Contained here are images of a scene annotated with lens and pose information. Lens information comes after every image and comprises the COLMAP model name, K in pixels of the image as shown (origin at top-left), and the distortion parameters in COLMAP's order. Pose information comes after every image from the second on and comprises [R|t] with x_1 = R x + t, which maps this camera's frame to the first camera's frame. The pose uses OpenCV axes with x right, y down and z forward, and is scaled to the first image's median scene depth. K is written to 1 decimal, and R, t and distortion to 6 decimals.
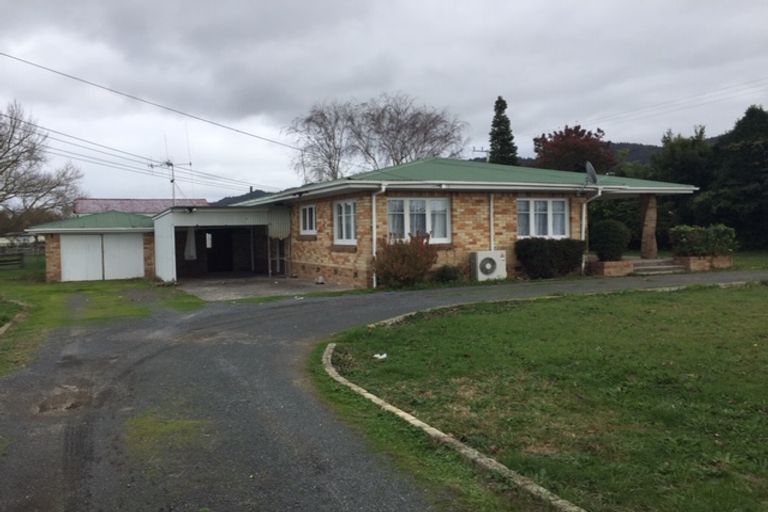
lens RADIAL K [[663.4, 0, 383.5], [0, 663.4, 235.2], [0, 0, 1]] dist [0.006761, 0.004385]
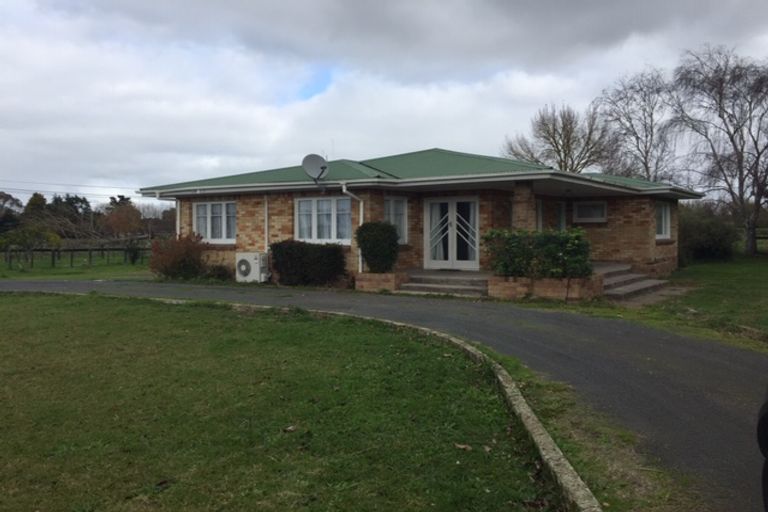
lens RADIAL K [[684.8, 0, 384.0], [0, 684.8, 256.0], [0, 0, 1]] dist [-0.004722, -0.002949]
pose [[0.525572, 0.047138, -0.849442, 1.133711], [-0.007853, 0.998690, 0.050561, -0.025317], [0.850713, -0.019903, 0.525254, 0.620611]]
